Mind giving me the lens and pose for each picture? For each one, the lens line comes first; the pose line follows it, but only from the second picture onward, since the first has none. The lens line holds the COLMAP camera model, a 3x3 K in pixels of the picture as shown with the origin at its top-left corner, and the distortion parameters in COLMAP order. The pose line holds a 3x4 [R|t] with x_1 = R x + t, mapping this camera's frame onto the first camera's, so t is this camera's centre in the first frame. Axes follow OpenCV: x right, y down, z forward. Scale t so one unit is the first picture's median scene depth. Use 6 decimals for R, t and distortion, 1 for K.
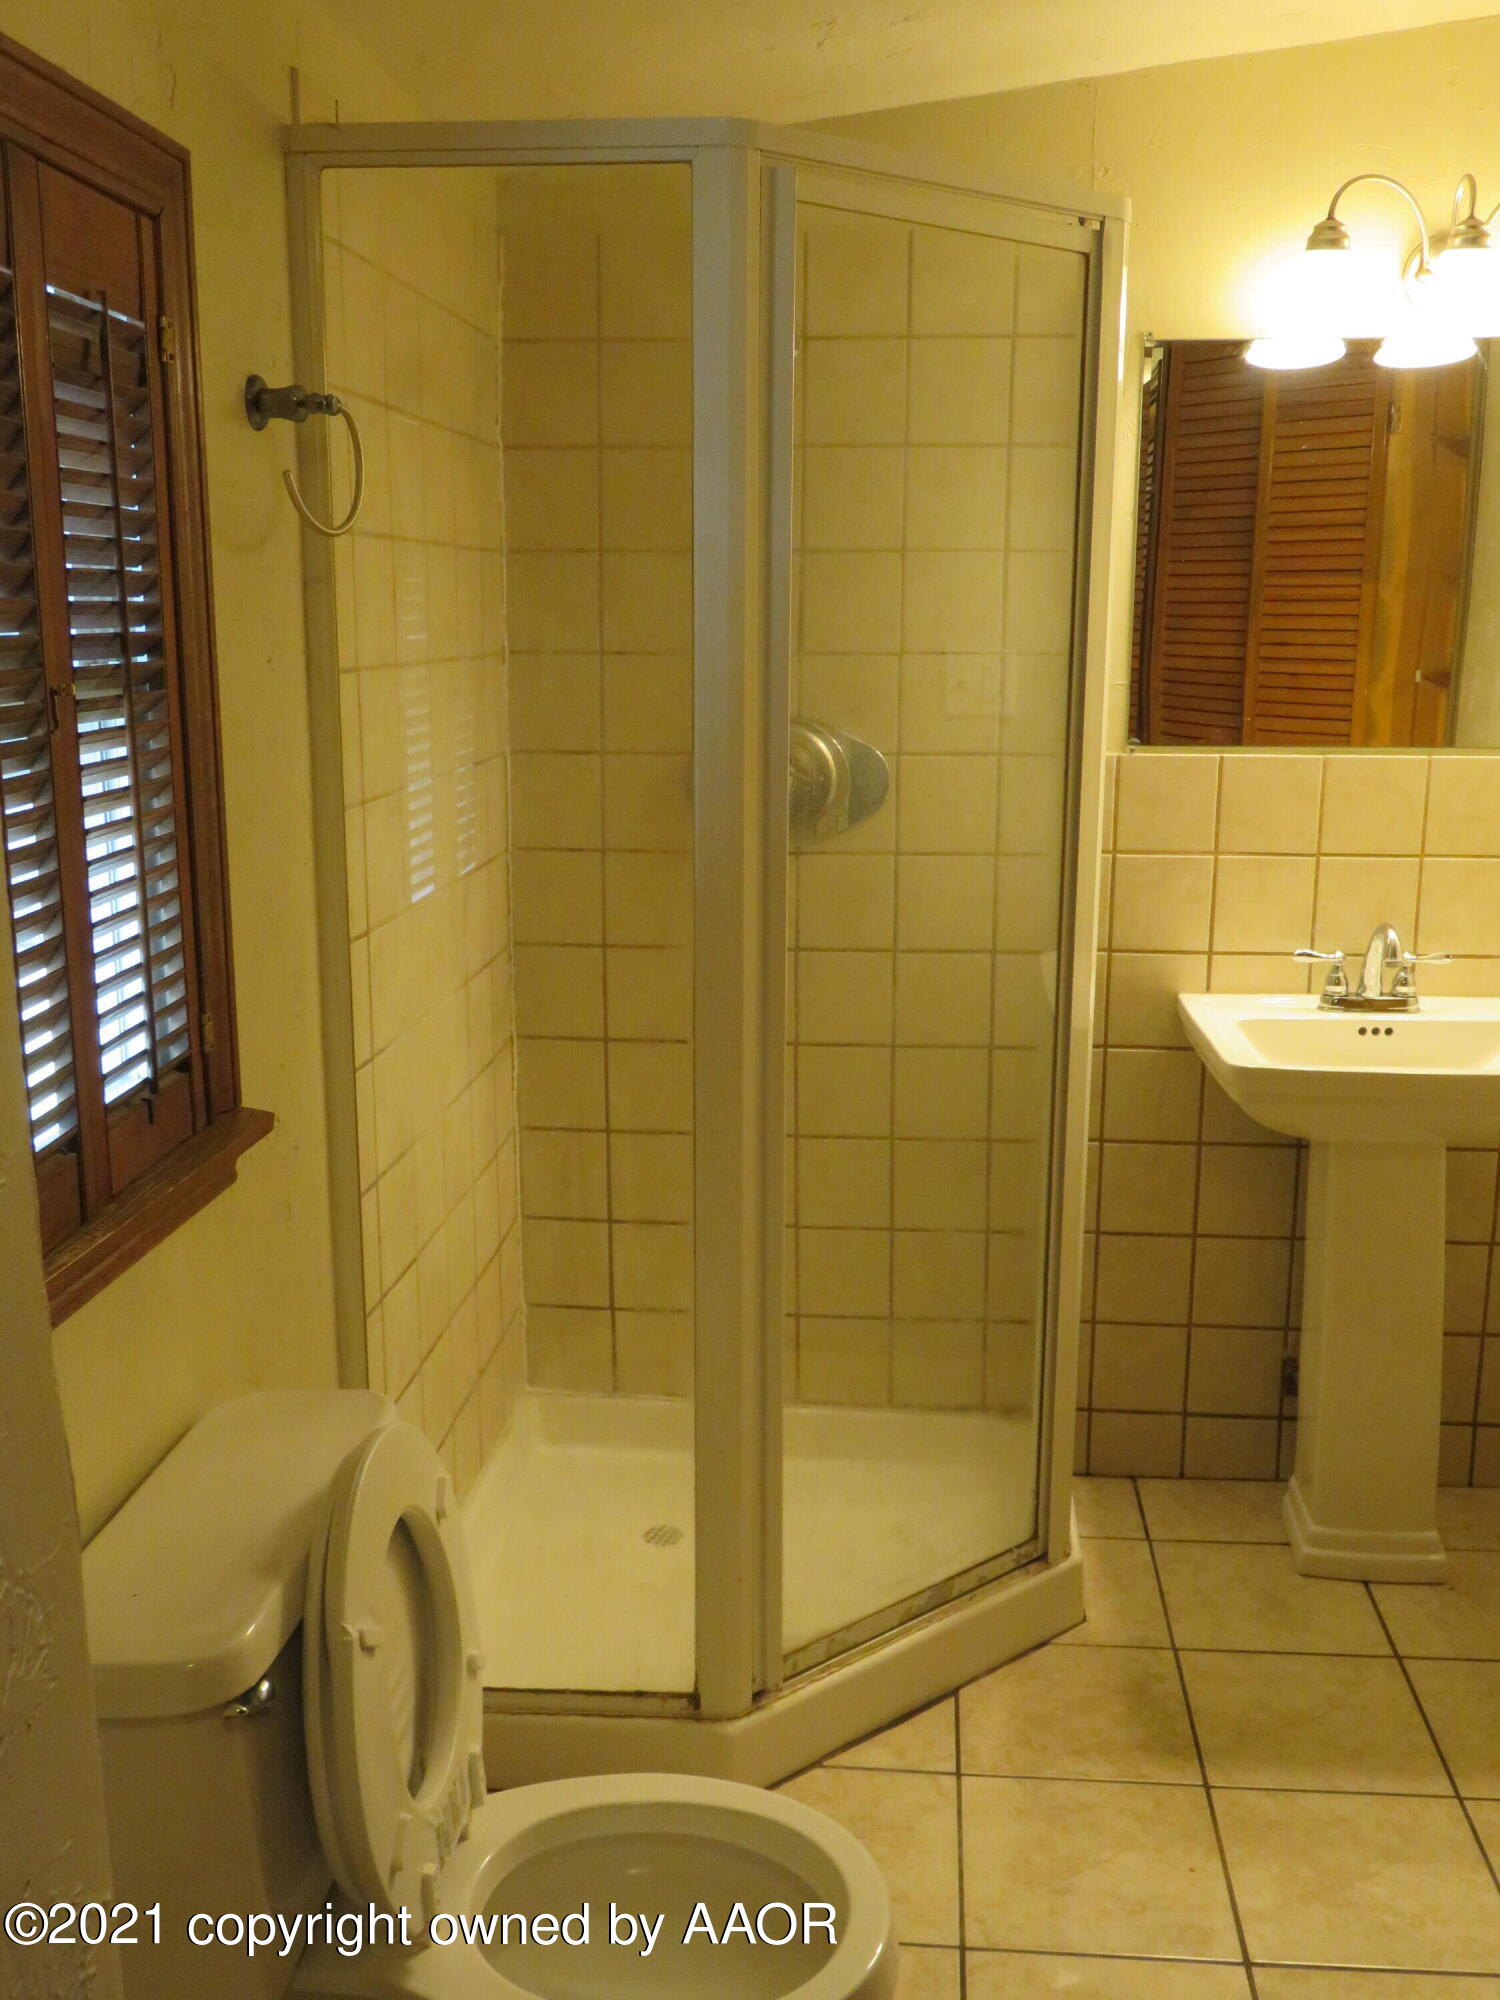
lens RADIAL K [[1866.7, 0, 752.7], [0, 1866.7, 996.1], [0, 0, 1]] dist [0.002481, 0.000000]
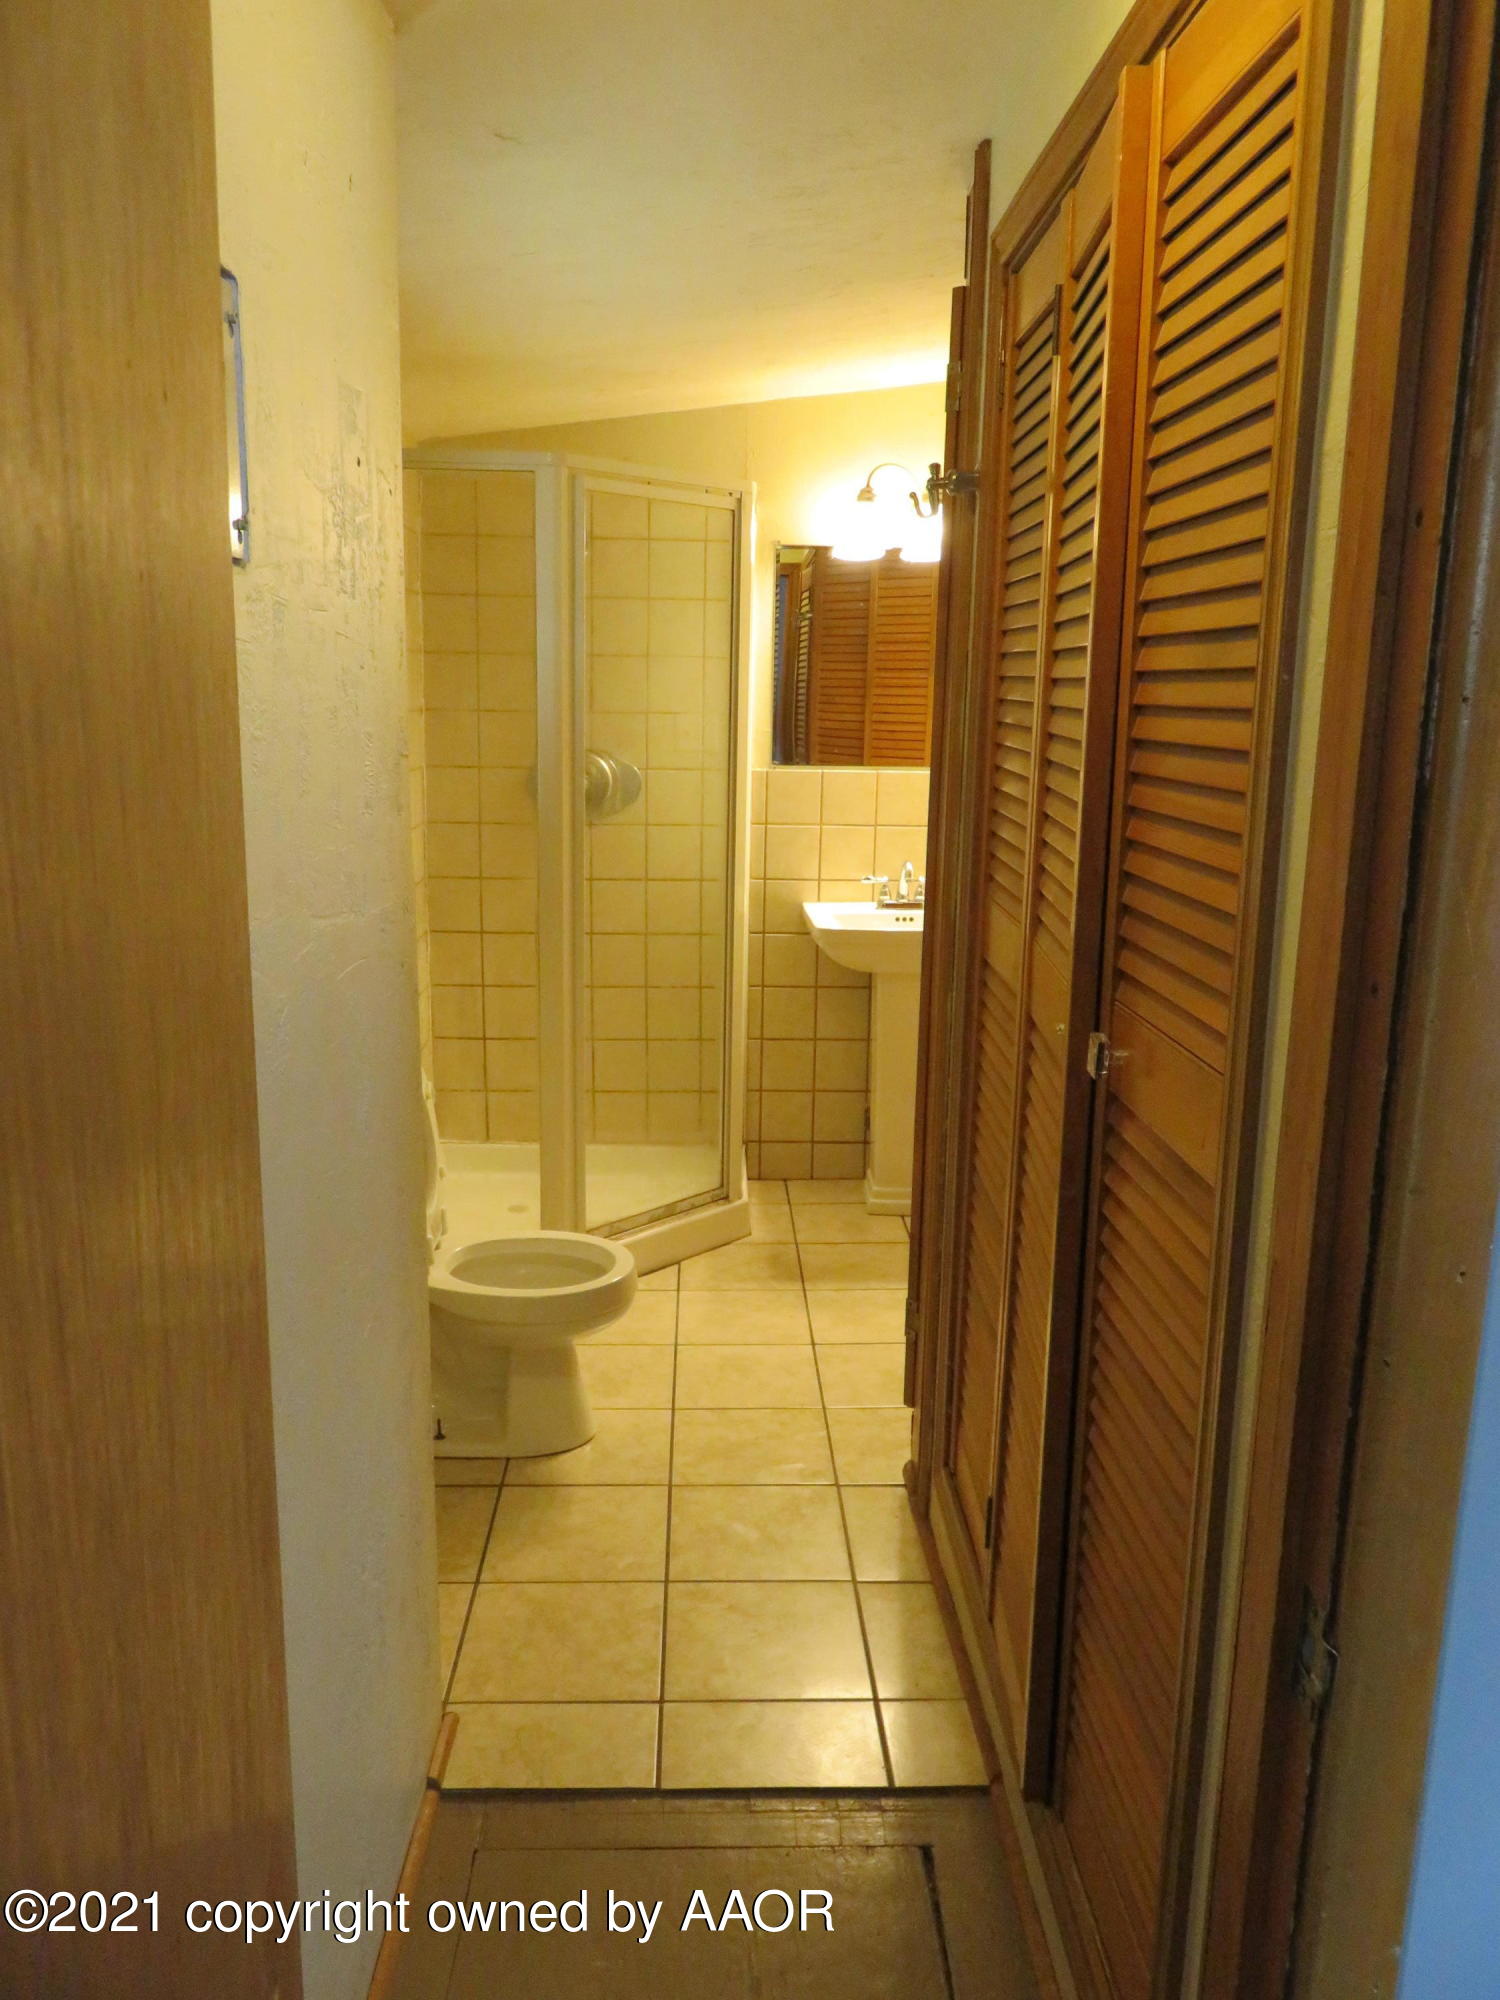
lens RADIAL K [[1481.9, 0, 738.9], [0, 1481.9, 1003.8], [0, 0, 1]] dist [-0.030443, 0.014362]
pose [[0.992657, -0.010942, 0.120464, -0.007514], [0.010331, 0.999930, 0.005694, 0.089246], [-0.120518, -0.004408, 0.992701, -0.424100]]
